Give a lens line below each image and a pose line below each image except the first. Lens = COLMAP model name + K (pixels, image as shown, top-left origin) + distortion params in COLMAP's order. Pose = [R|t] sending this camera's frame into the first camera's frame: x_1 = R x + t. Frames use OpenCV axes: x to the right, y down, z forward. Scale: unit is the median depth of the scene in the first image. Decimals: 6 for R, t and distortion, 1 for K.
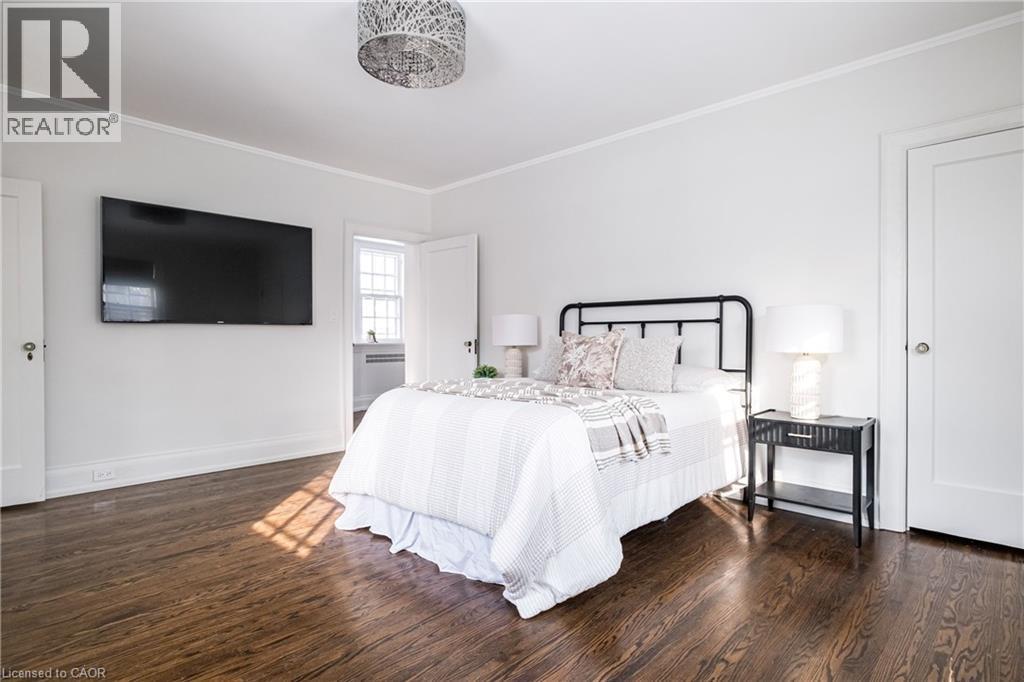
lens RADIAL K [[555.3, 0, 511.9], [0, 555.3, 341.4], [0, 0, 1]] dist [0.005272, 0.001743]
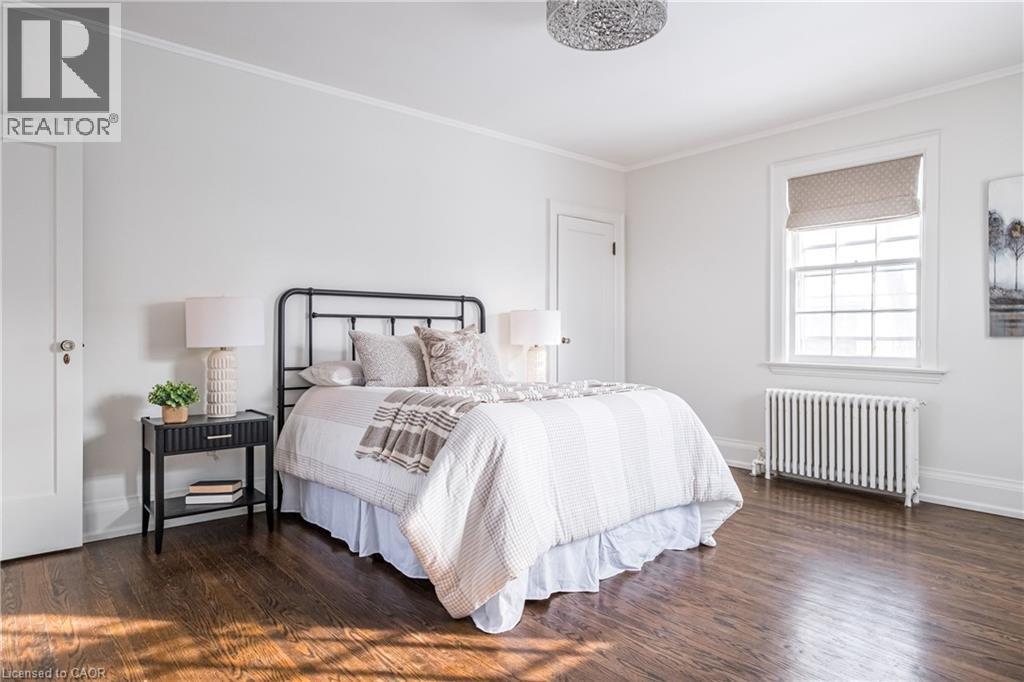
lens RADIAL K [[628.7, 0, 512.8], [0, 628.7, 335.5], [0, 0, 1]] dist [-0.006142, 0.001813]
pose [[0.078698, -0.009286, 0.996855, -0.879300], [0.003131, 0.999954, 0.009067, -0.013329], [-0.996894, 0.002408, 0.078723, 0.787670]]
